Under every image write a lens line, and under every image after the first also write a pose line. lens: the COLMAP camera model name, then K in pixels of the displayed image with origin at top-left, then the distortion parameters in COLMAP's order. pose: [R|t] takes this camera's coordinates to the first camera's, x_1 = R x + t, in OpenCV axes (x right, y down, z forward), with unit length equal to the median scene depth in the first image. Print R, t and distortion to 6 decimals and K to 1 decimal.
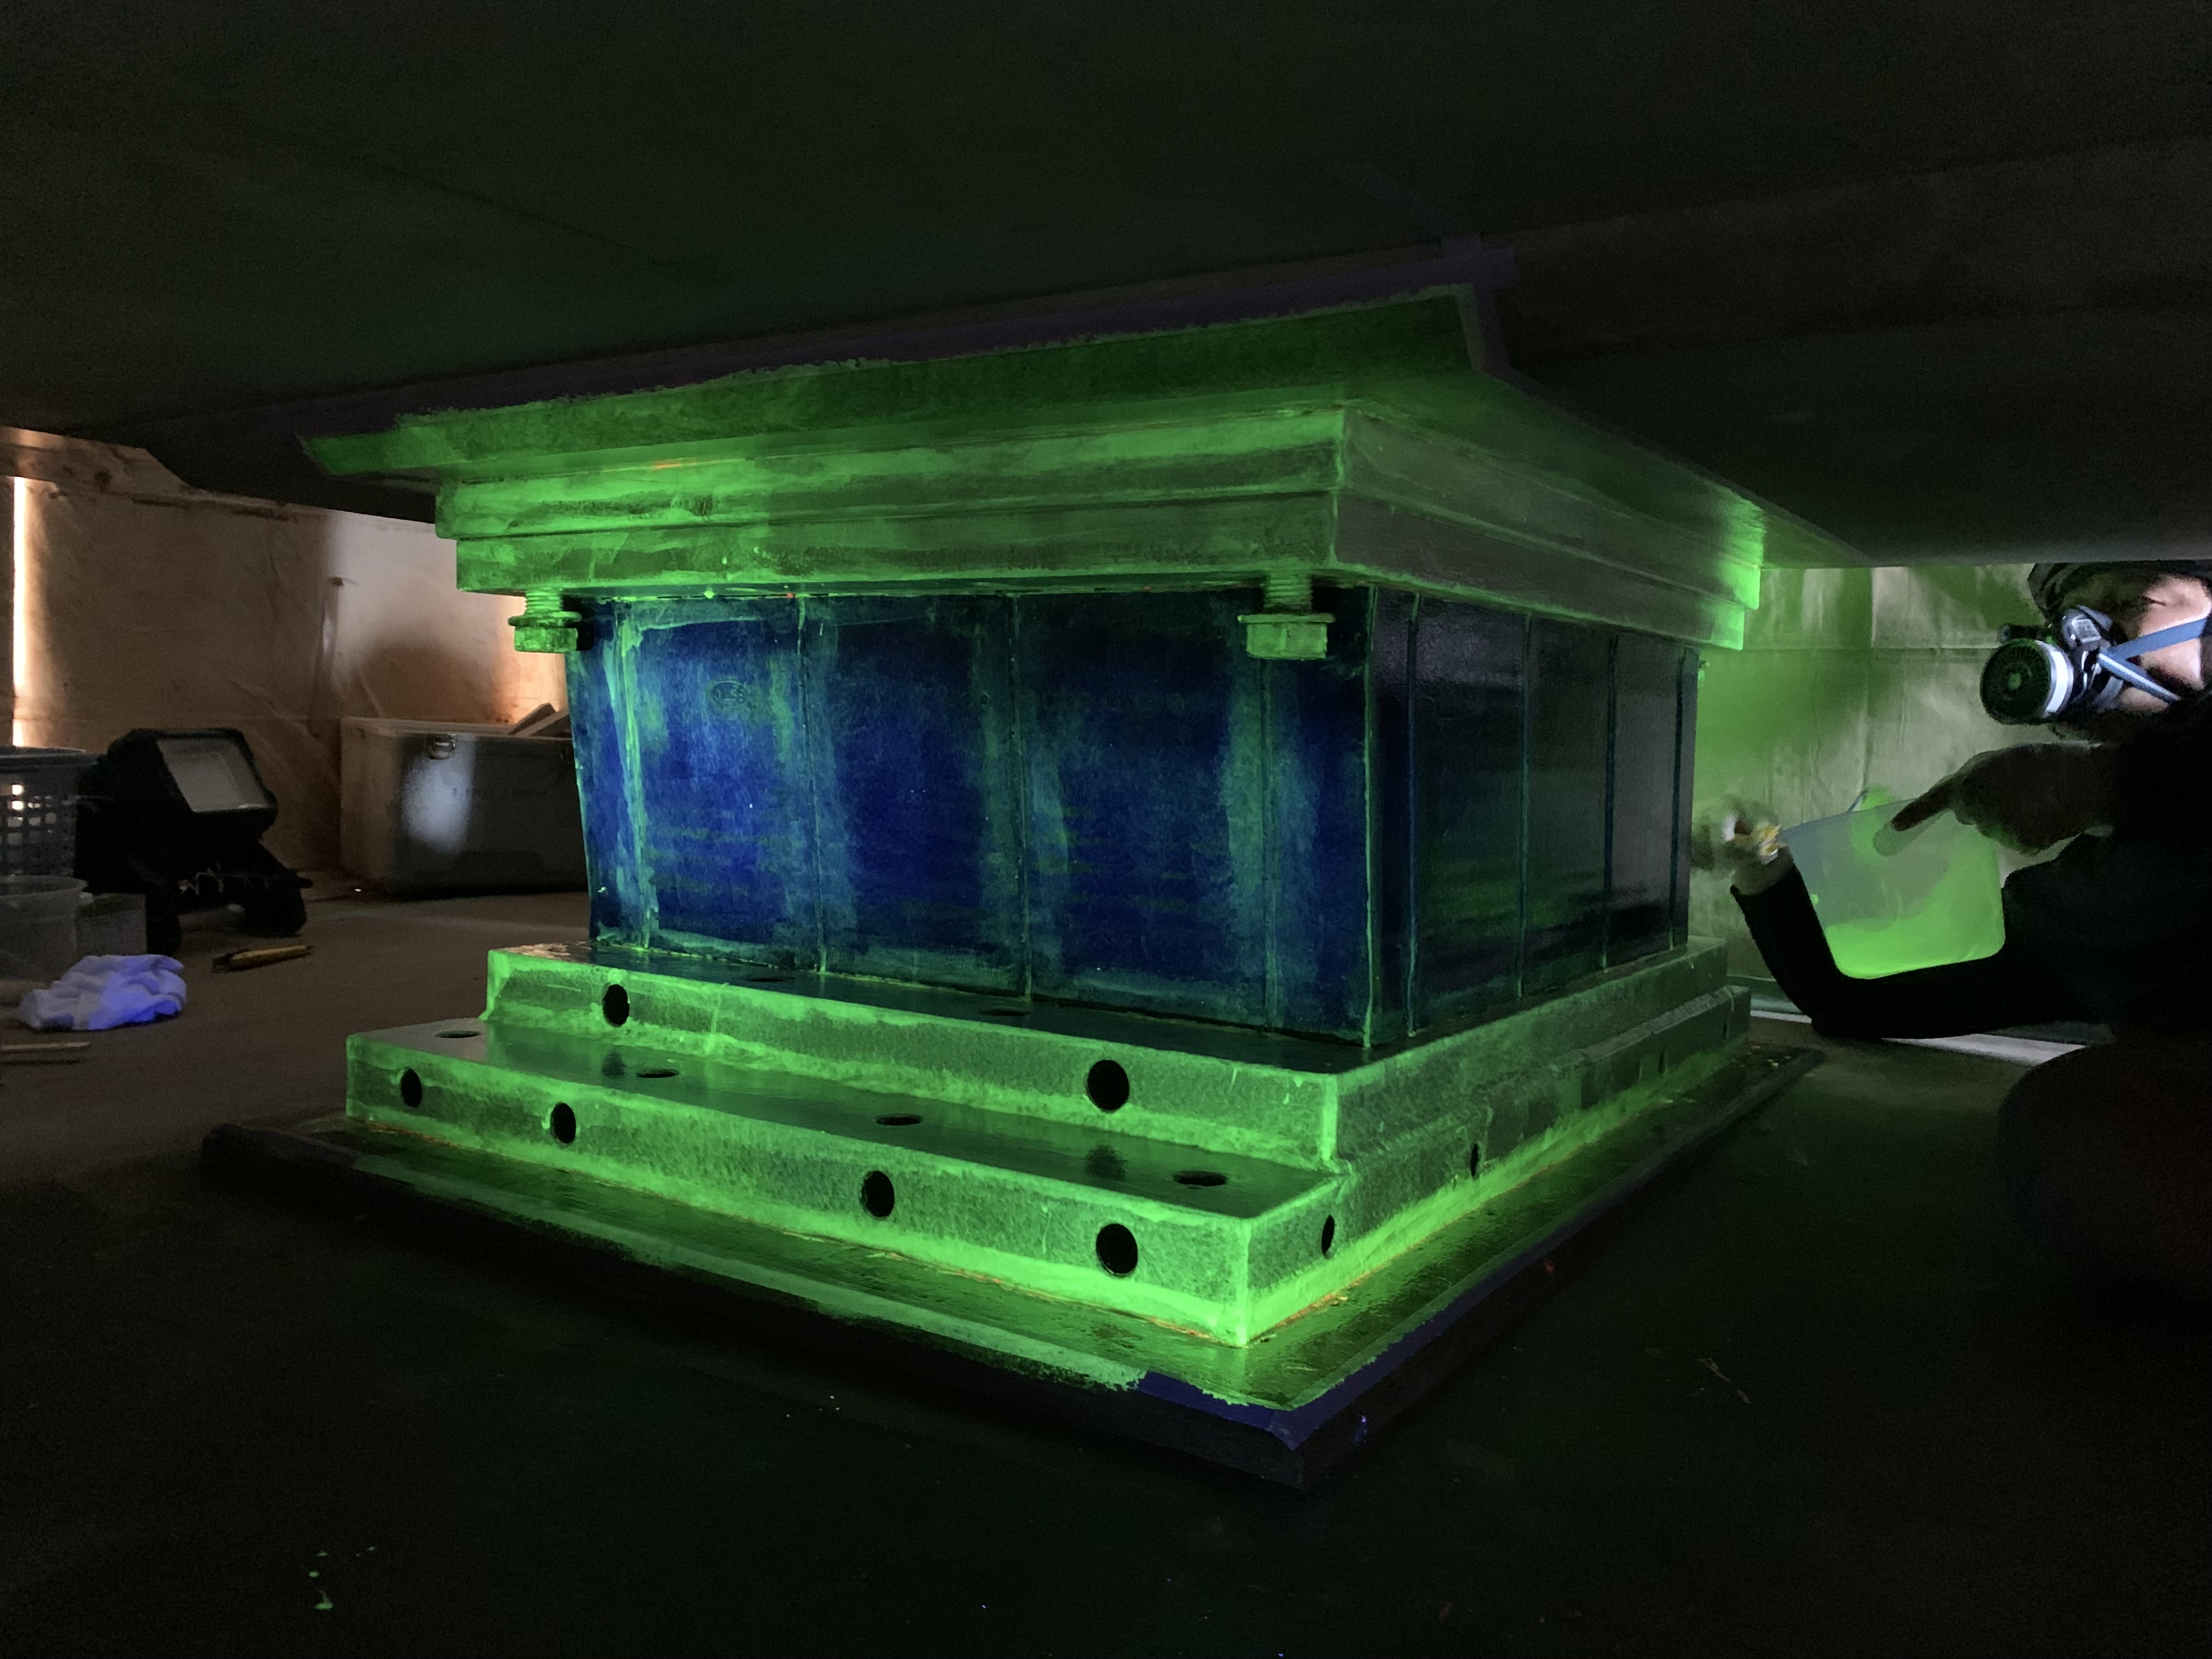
lens RADIAL K [[1696.5, 0, 1134.2], [0, 1696.5, 825.0], [0, 0, 1]] dist [0.012404, -0.001111]
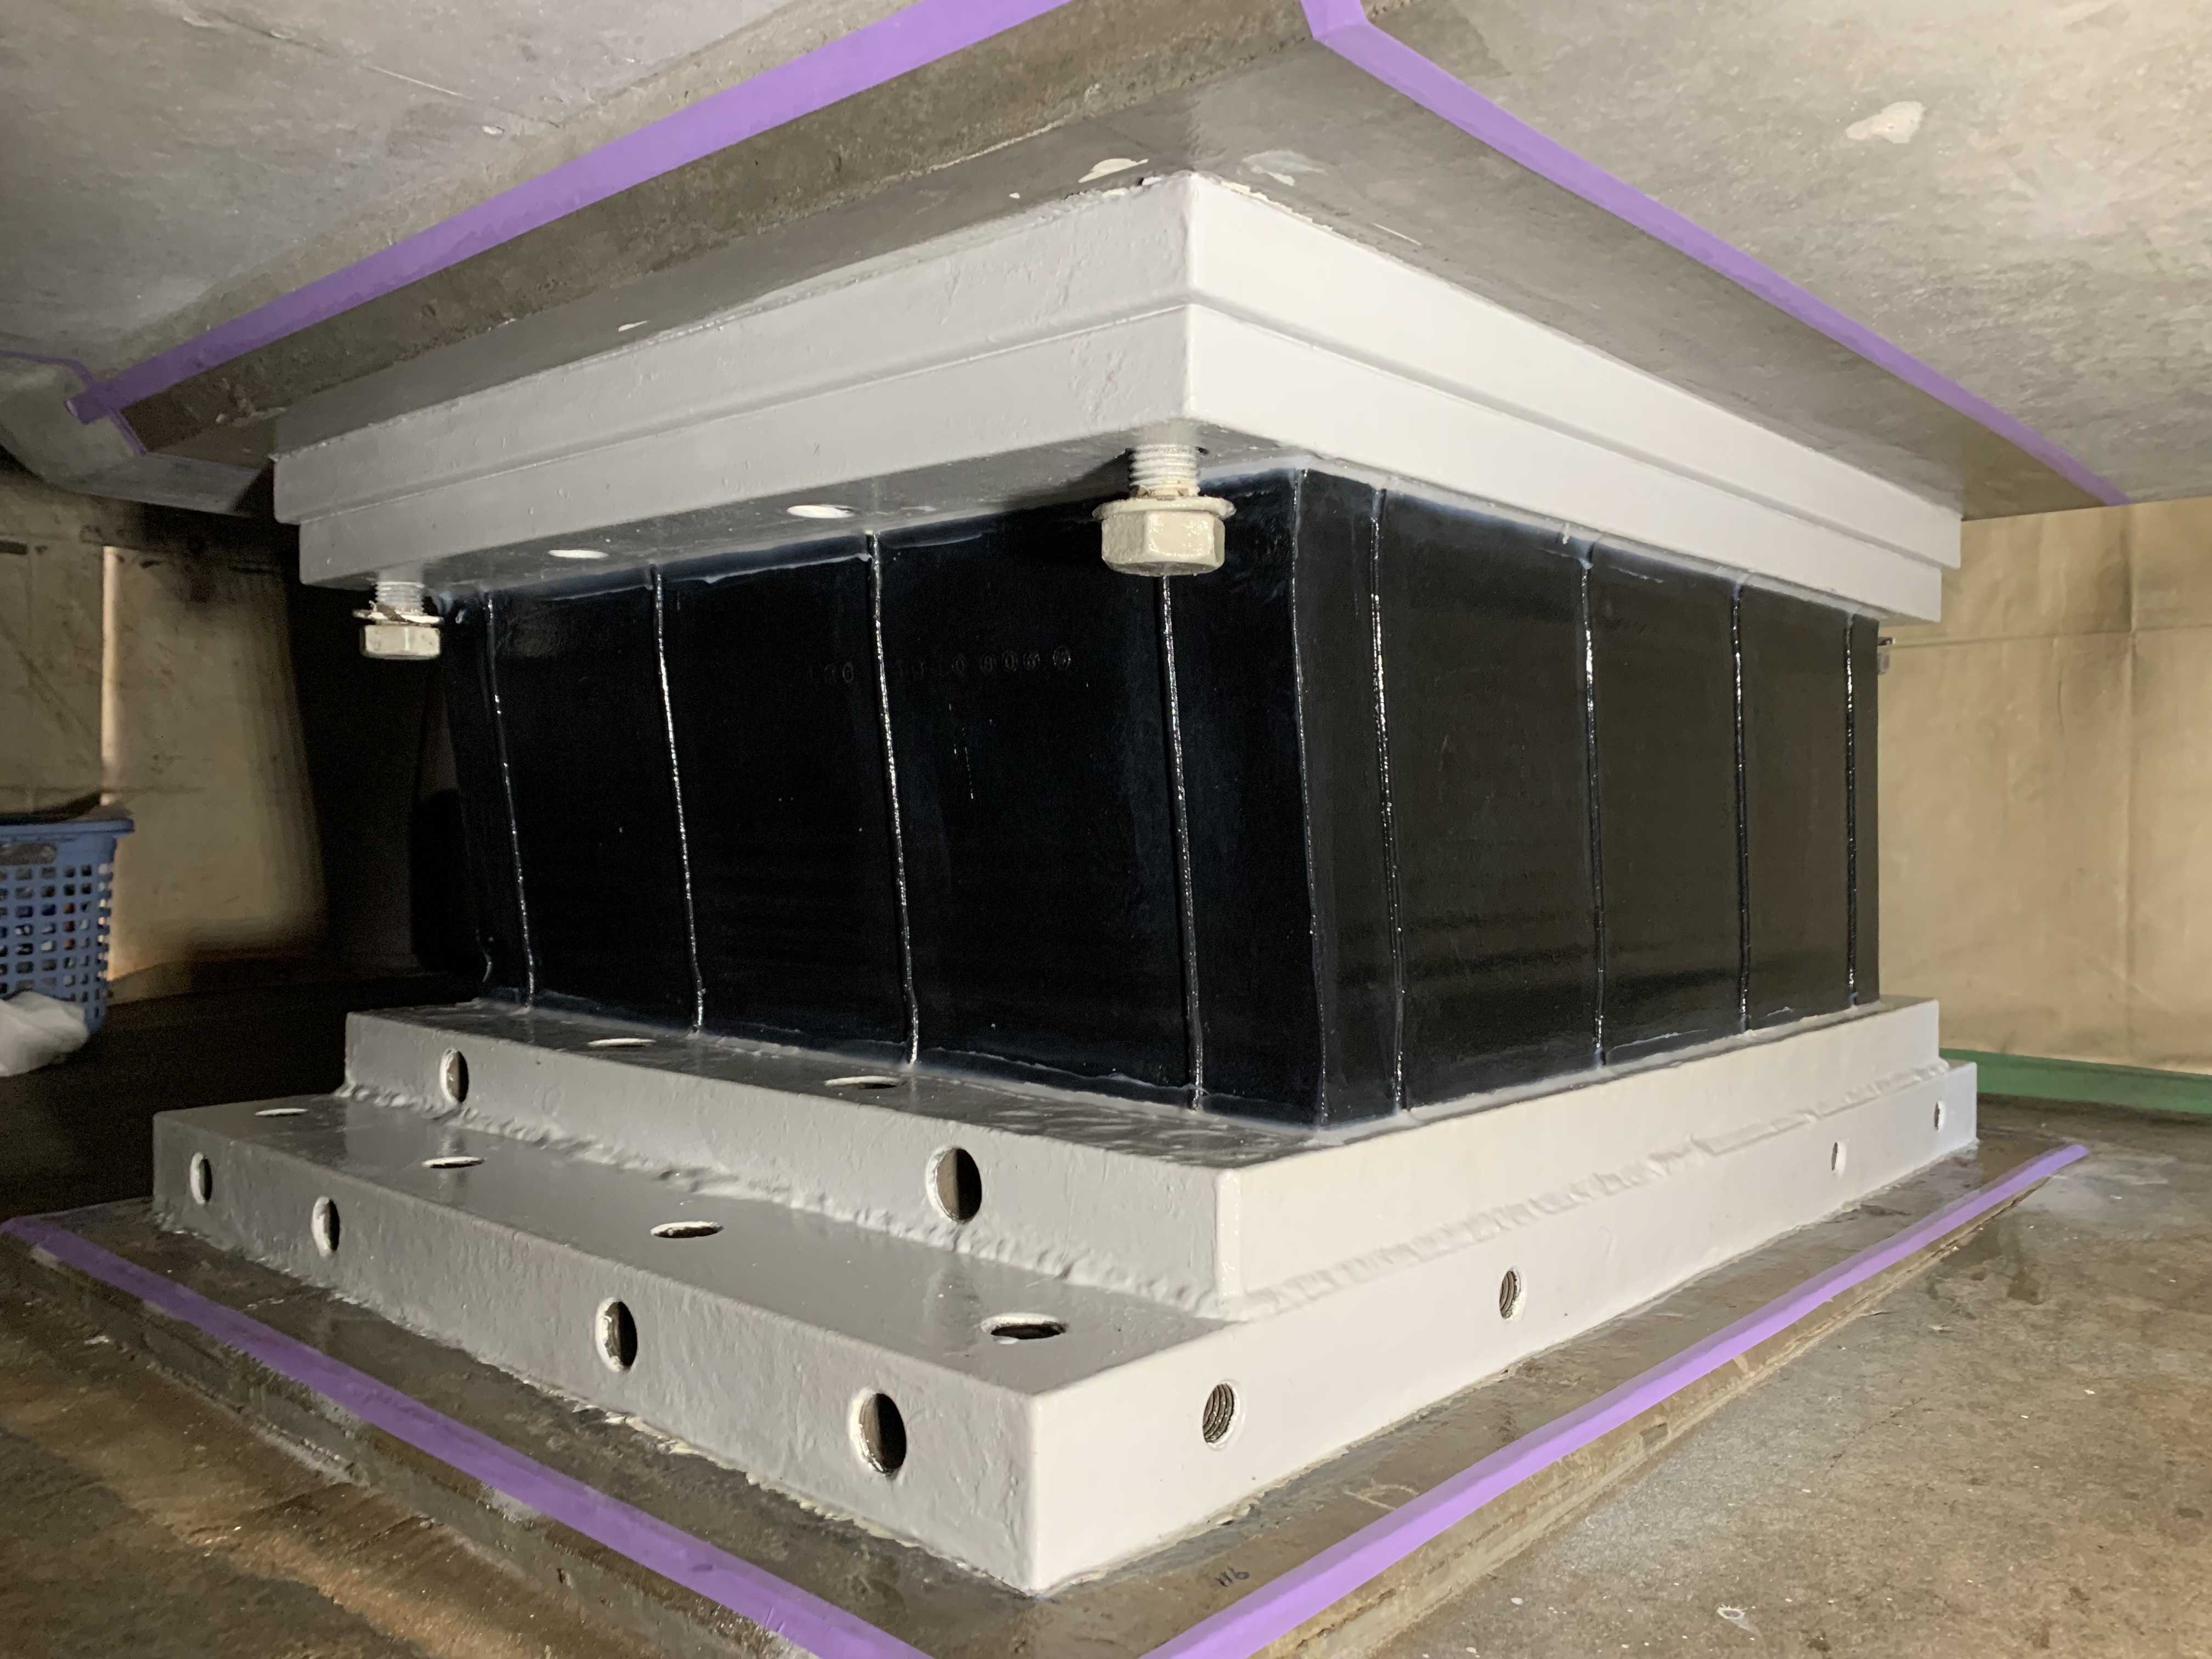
lens RADIAL K [[1703.4, 0, 1130.8], [0, 1703.4, 843.8], [0, 0, 1]] dist [-0.001833, 0.005545]
pose [[0.989062, -0.020148, -0.146118, 0.161178], [0.014229, 0.999040, -0.041442, 0.039706], [0.146812, 0.038909, 0.988399, 0.287167]]
